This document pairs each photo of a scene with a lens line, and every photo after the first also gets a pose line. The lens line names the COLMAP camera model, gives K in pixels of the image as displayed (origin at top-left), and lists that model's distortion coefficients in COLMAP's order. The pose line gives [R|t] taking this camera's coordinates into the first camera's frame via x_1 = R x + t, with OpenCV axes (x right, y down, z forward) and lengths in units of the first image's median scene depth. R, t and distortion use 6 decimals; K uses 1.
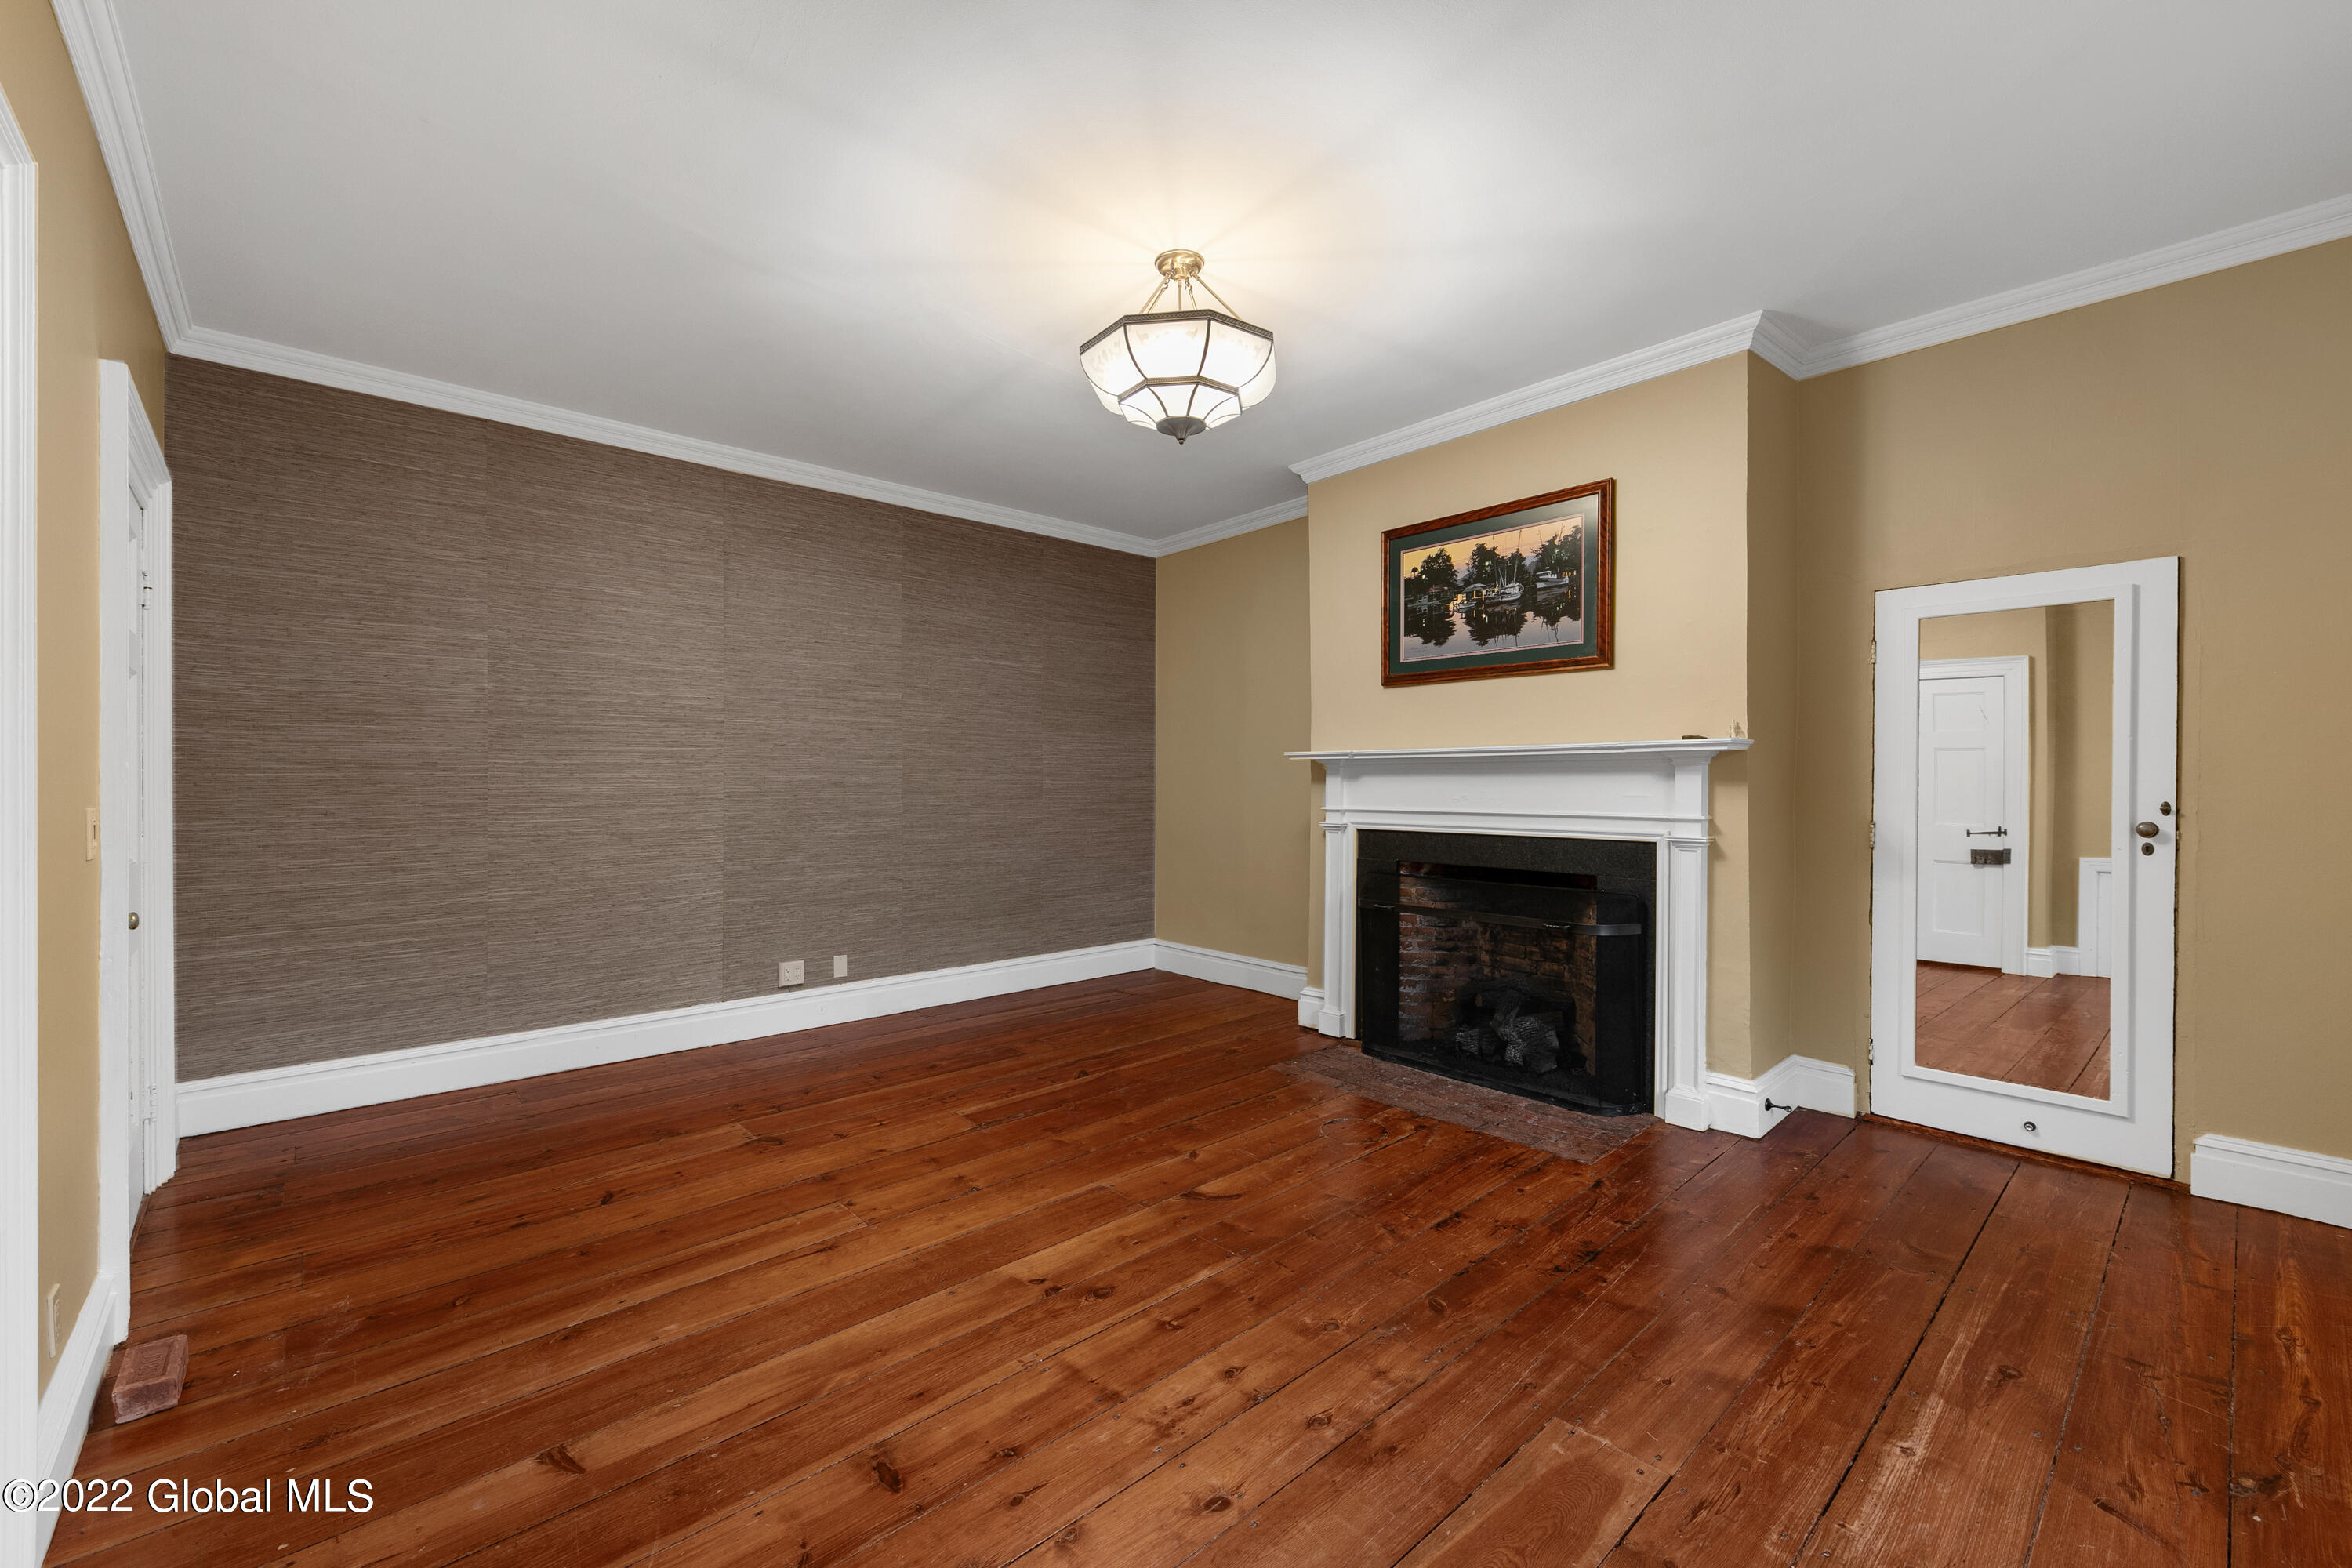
lens RADIAL K [[941.4, 0, 1160.9], [0, 941.4, 778.0], [0, 0, 1]] dist [0.000553, 0.000044]
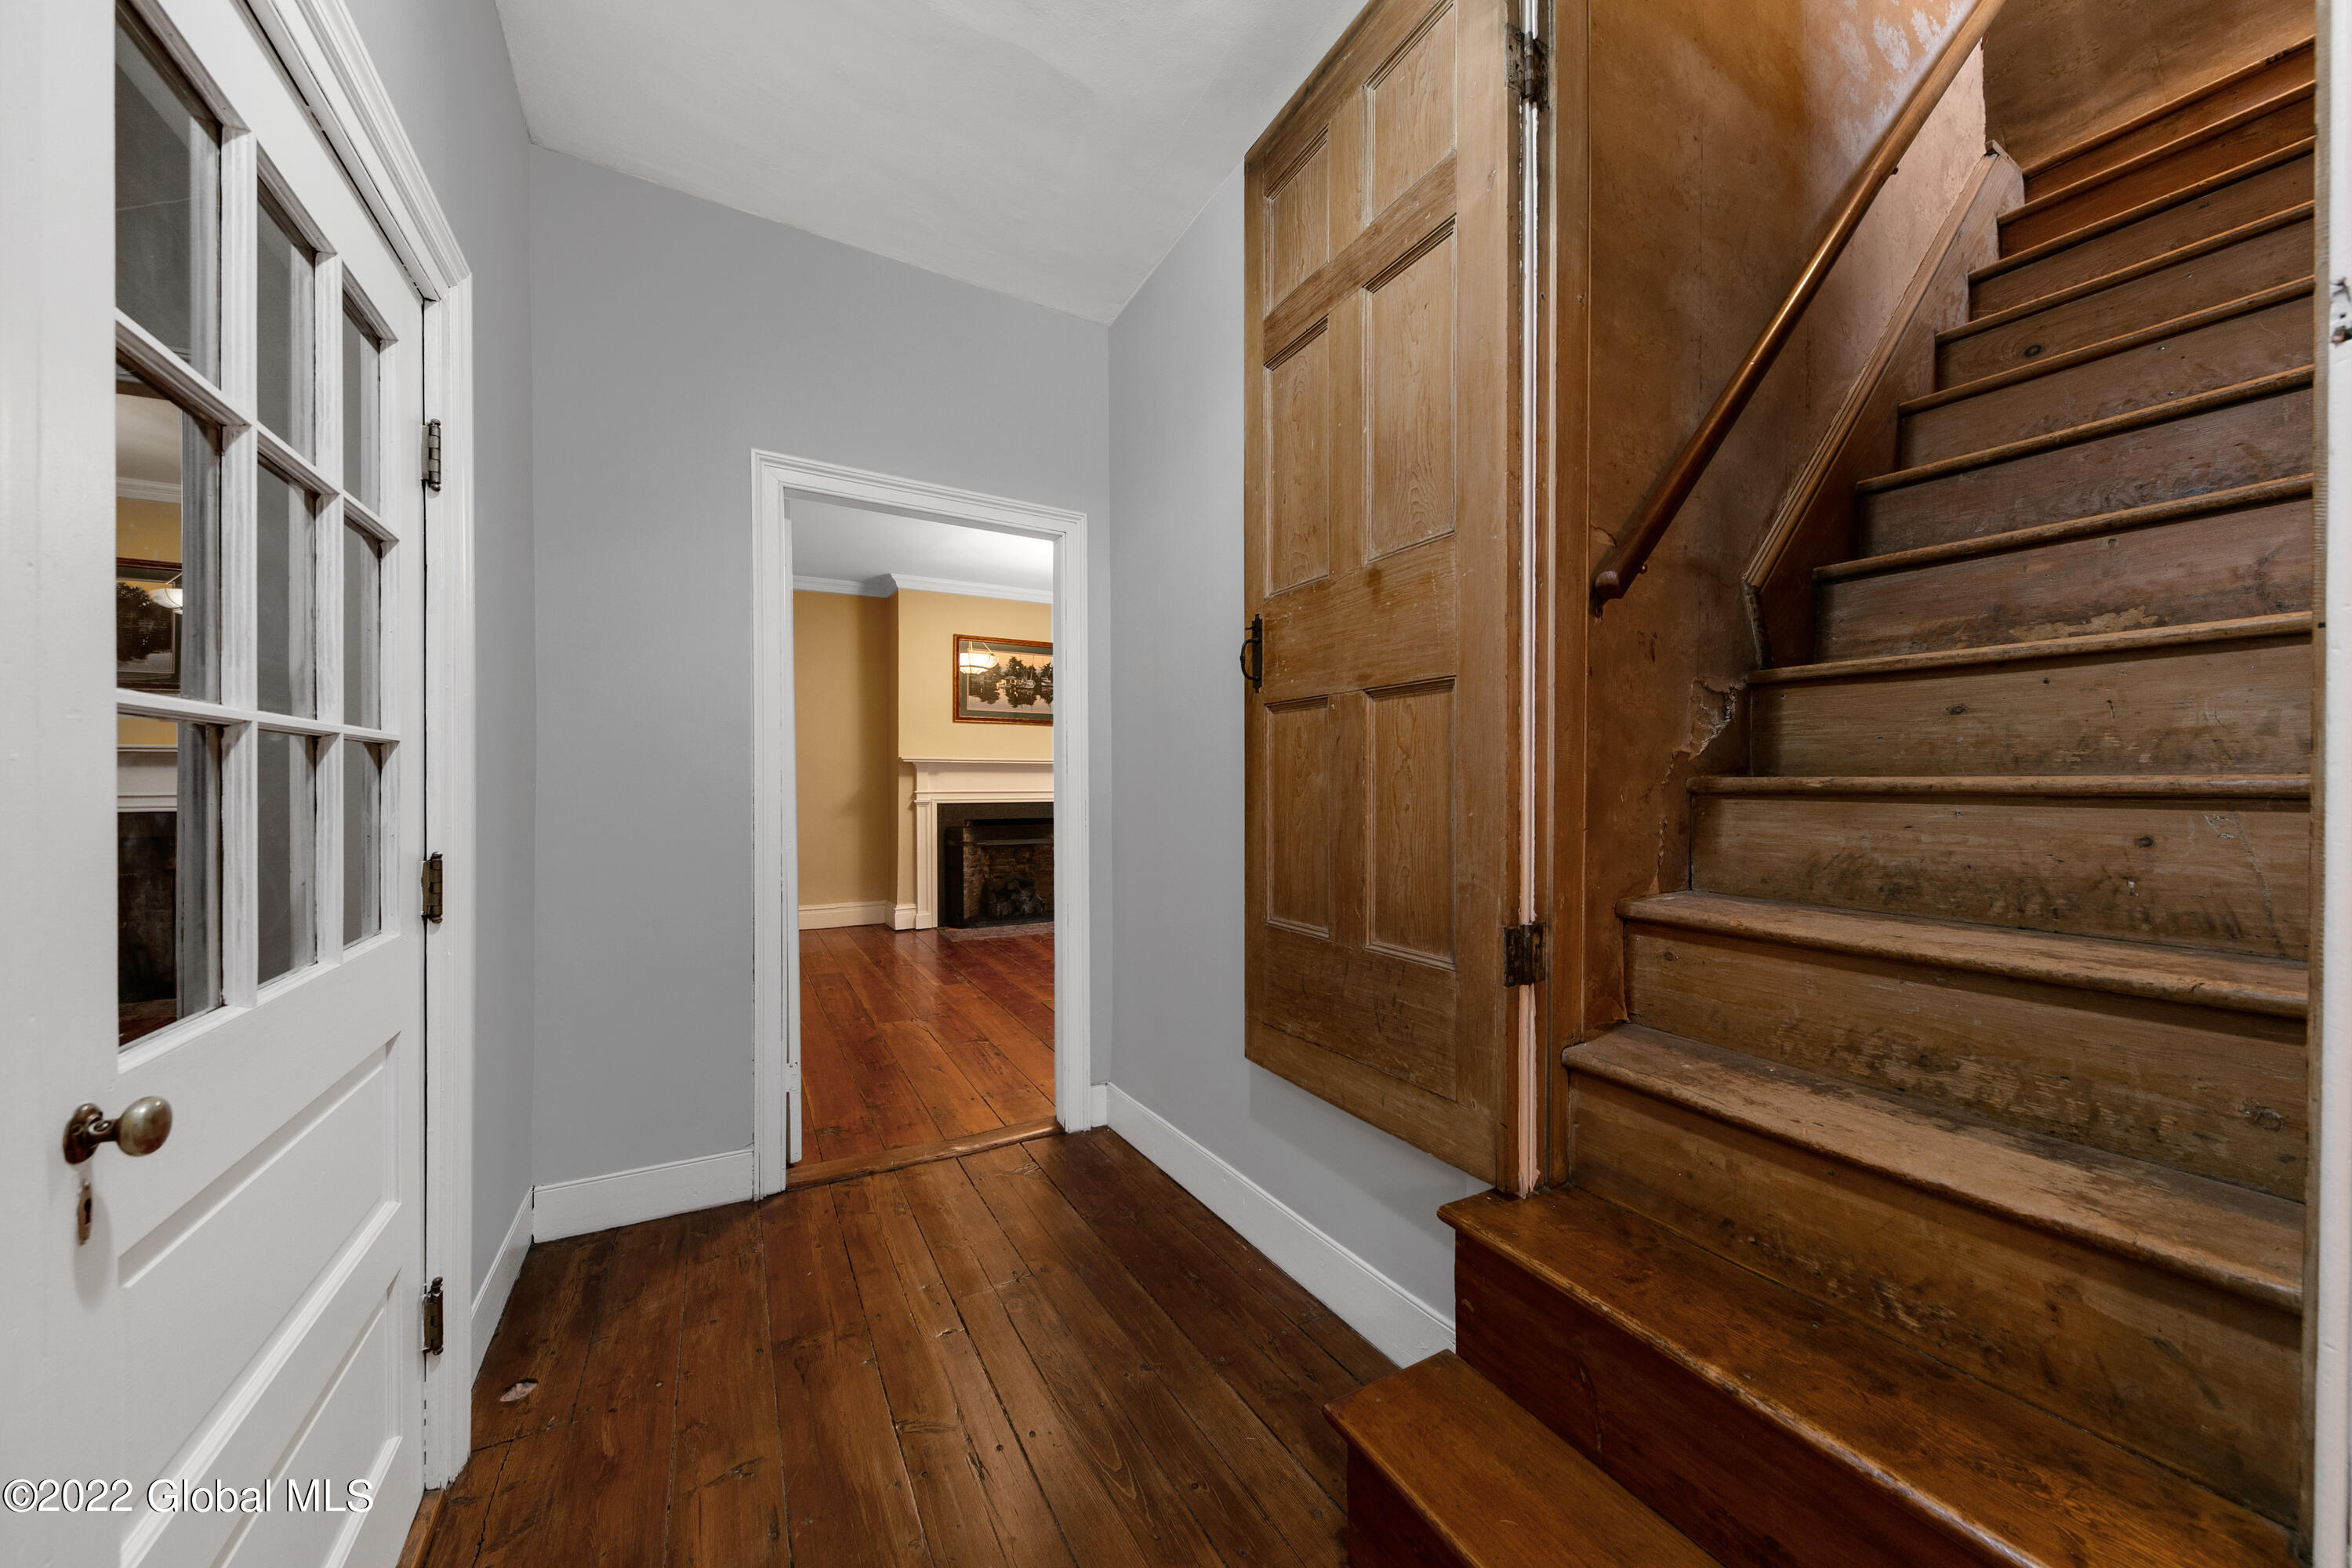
lens RADIAL K [[816.7, 0, 1175.5], [0, 816.7, 784.4], [0, 0, 1]] dist [0.001535, 0.000023]
pose [[0.220191, 0.004451, 0.975447, -1.226360], [-0.000662, 0.999990, -0.004414, 0.028260], [-0.975457, 0.000326, 0.220191, 0.273133]]
